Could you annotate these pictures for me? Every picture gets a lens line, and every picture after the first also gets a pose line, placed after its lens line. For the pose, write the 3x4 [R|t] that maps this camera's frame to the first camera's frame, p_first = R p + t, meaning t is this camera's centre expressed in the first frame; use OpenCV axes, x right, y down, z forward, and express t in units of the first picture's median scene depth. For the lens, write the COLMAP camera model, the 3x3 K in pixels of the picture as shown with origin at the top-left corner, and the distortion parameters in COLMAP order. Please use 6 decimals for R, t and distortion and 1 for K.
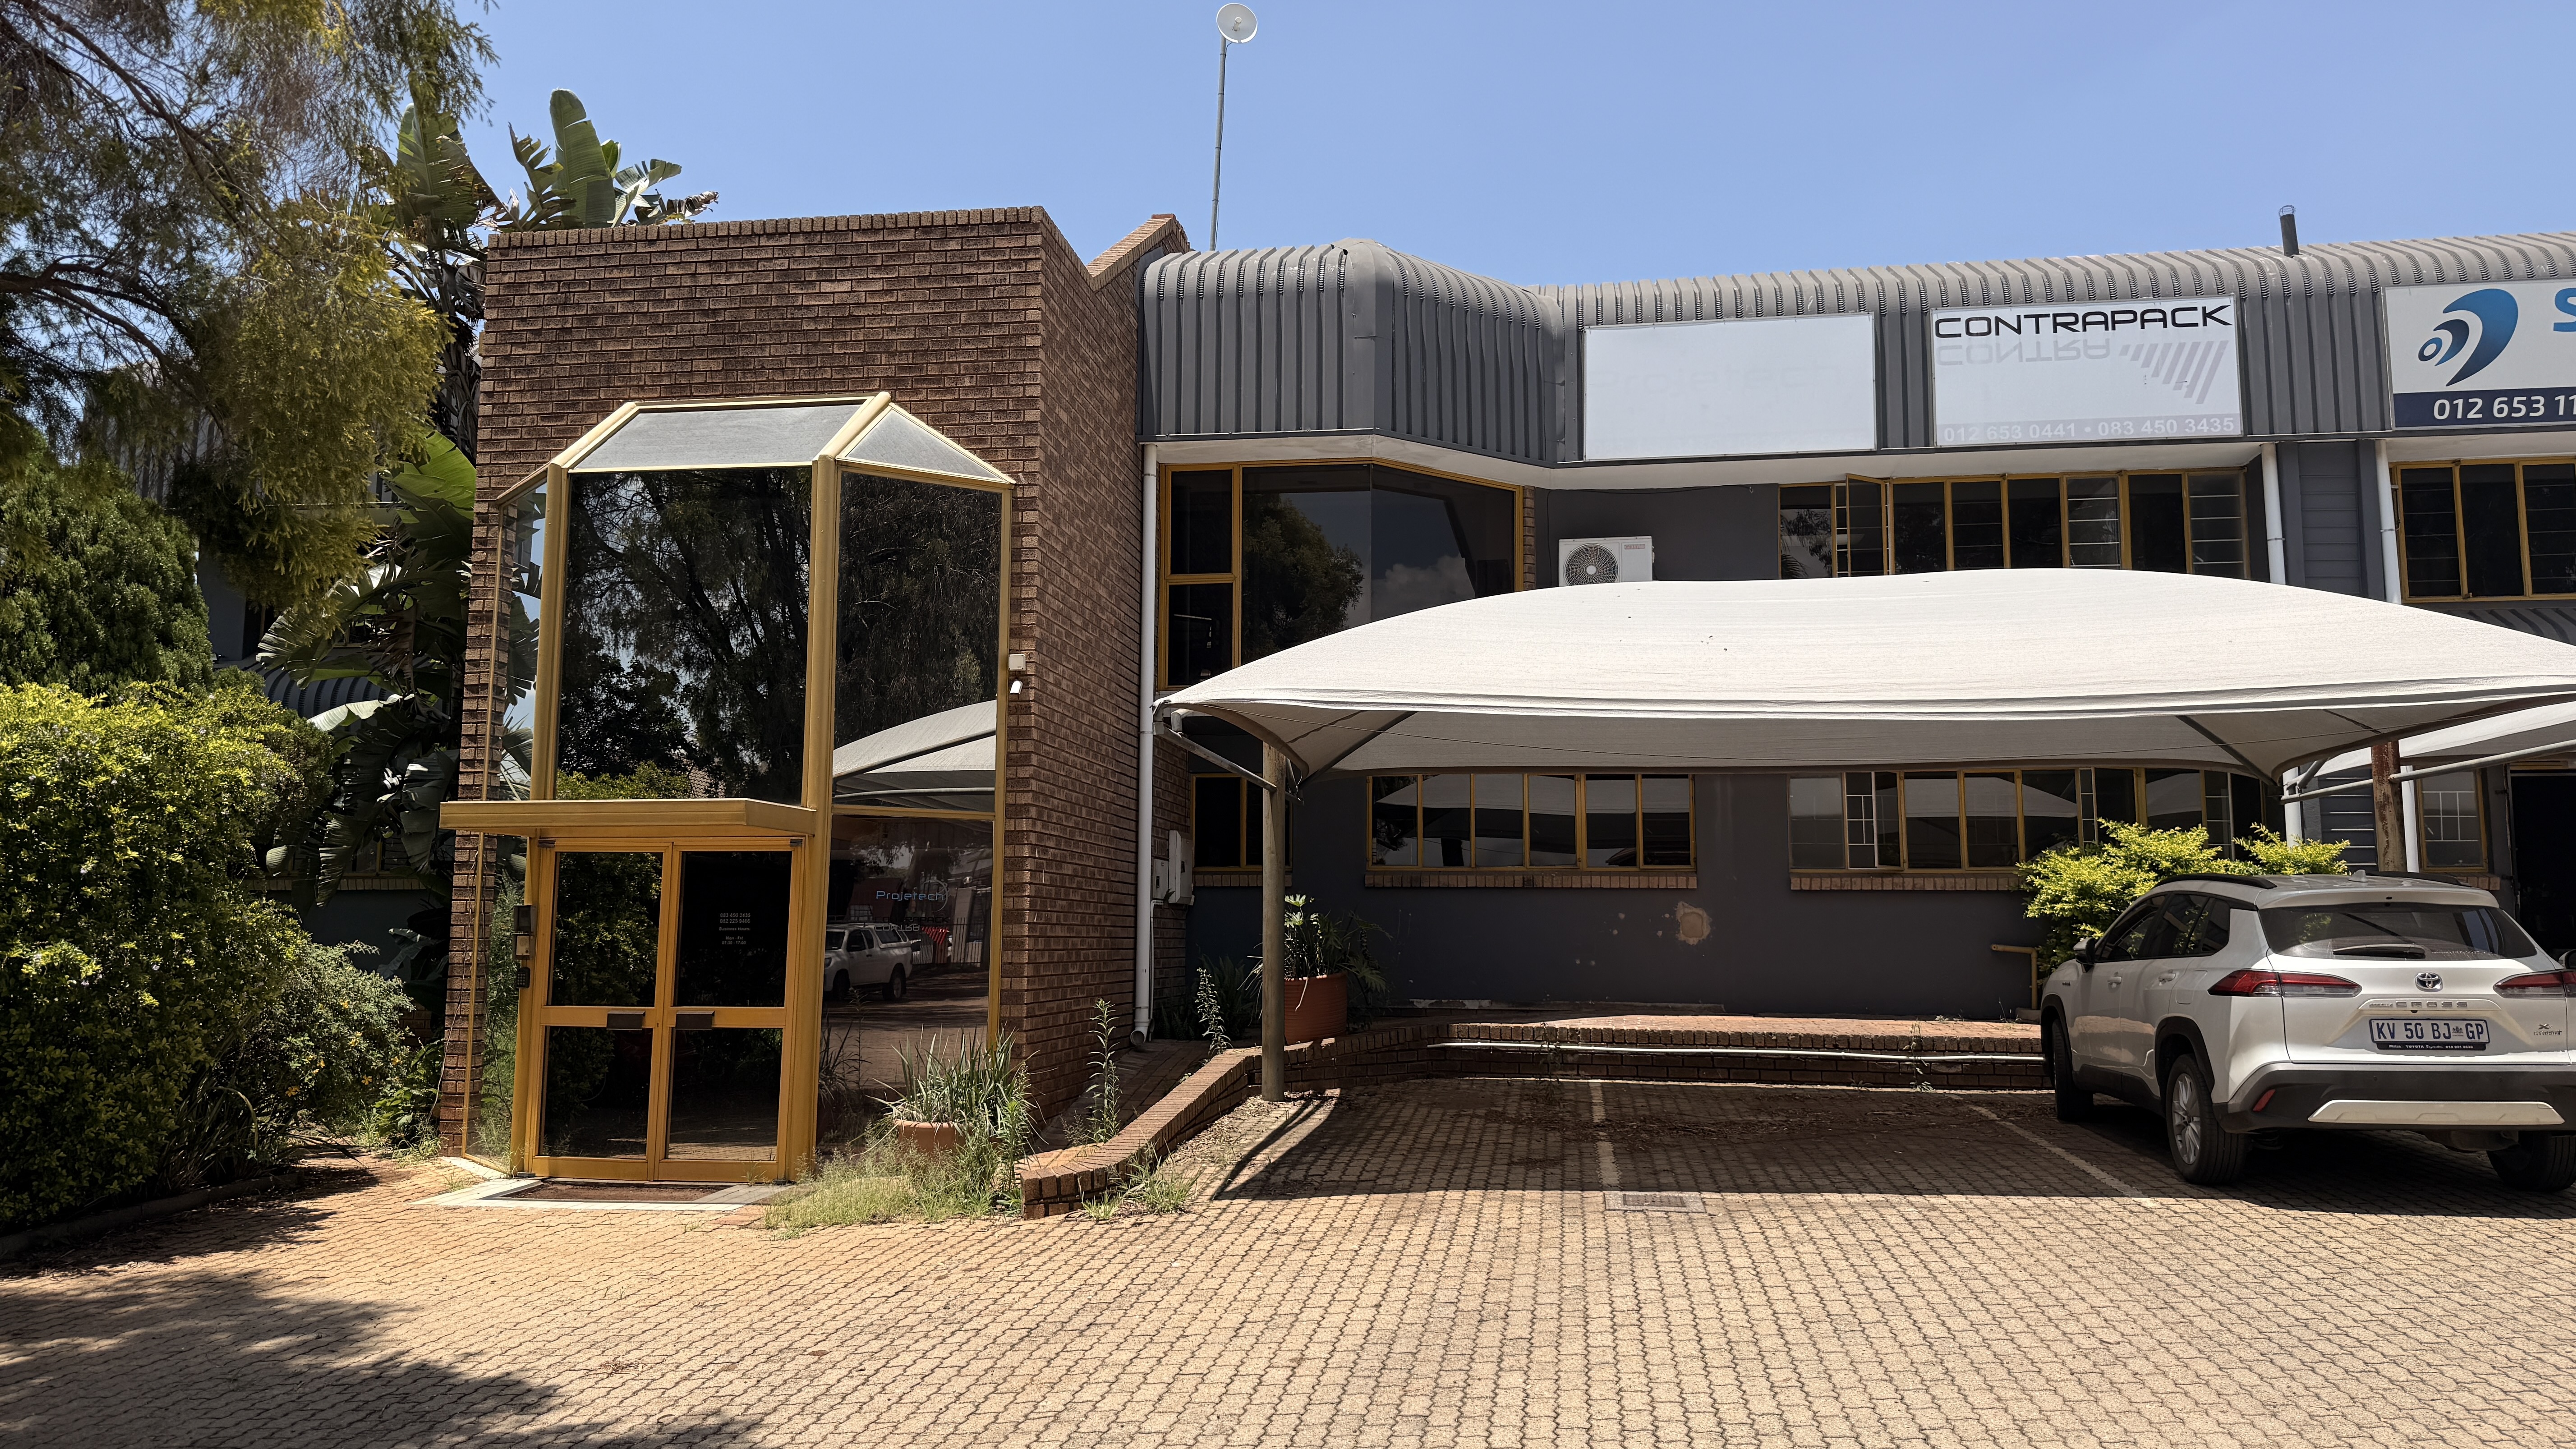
lens RADIAL K [[1793.3, 0, 1298.1], [0, 1793.3, 731.5], [0, 0, 1]] dist [0.078575, -0.110061]
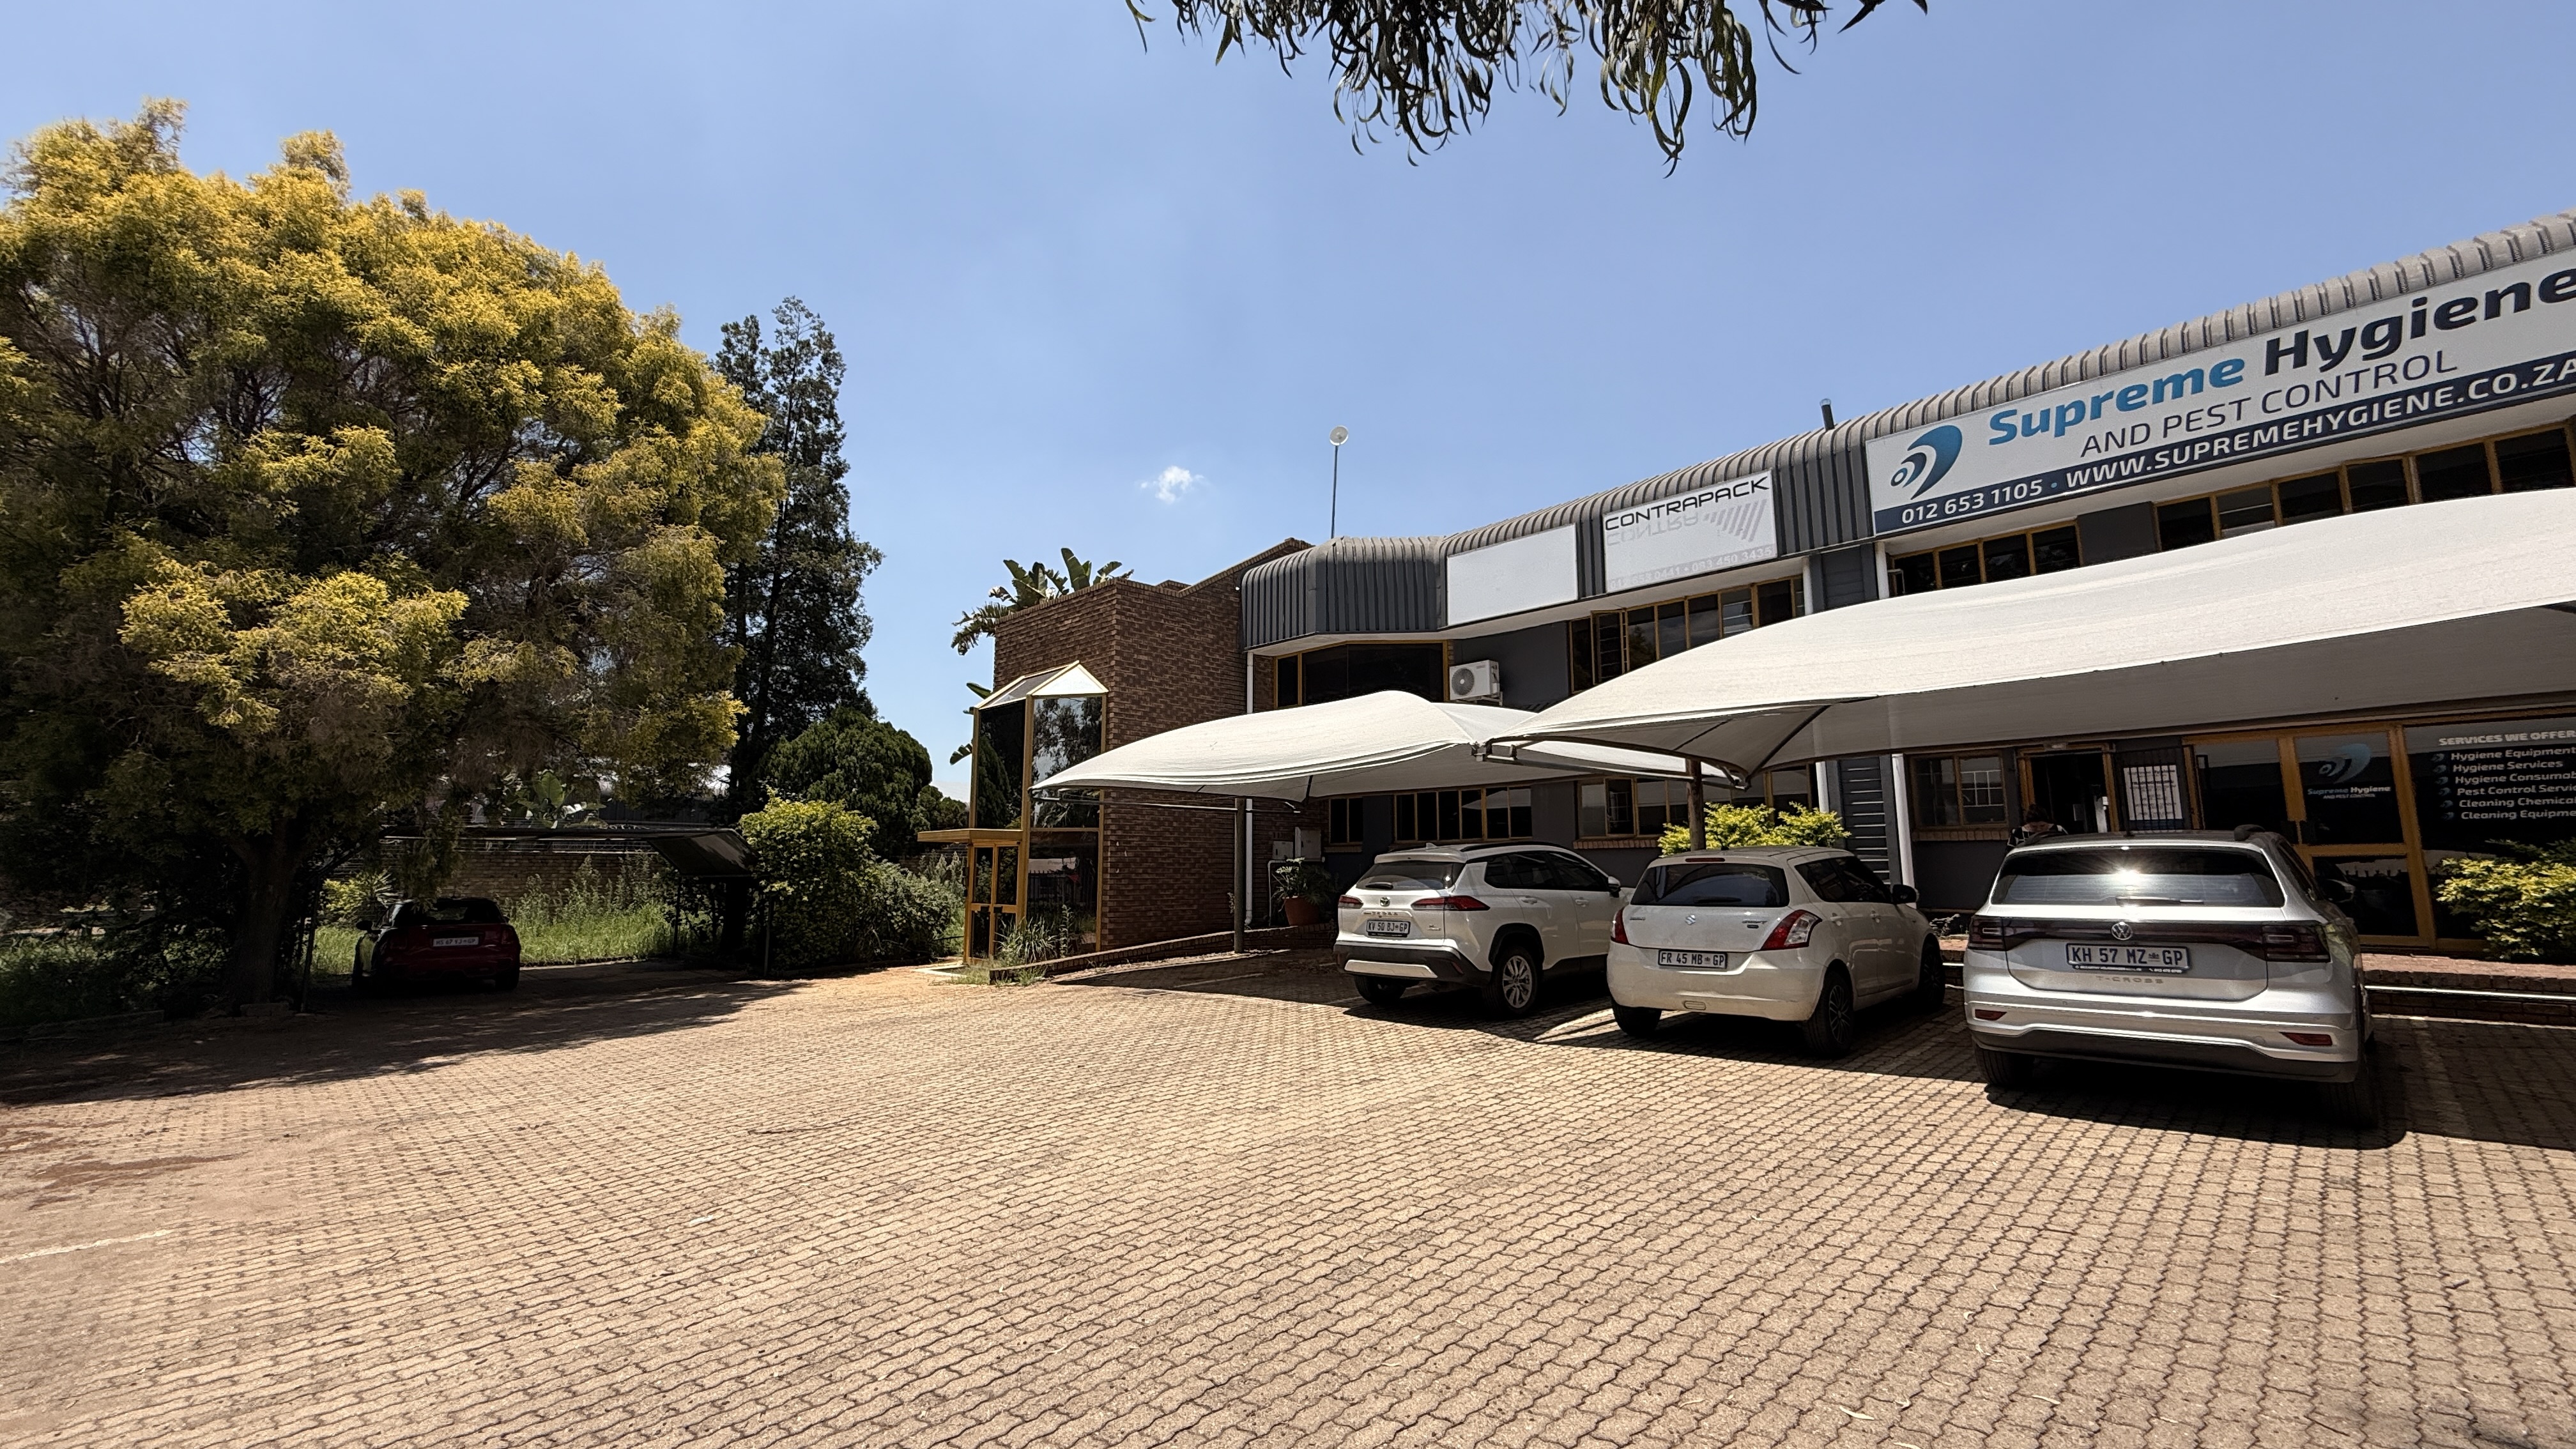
lens RADIAL K [[1028.3, 0, 1283.7], [0, 1028.3, 716.2], [0, 0, 1]] dist [0.000680, -0.000380]
pose [[0.792959, -0.096256, -0.601624, 0.699138], [0.073797, 0.995345, -0.061983, -0.000768], [0.604790, 0.004752, 0.796371, 0.025849]]
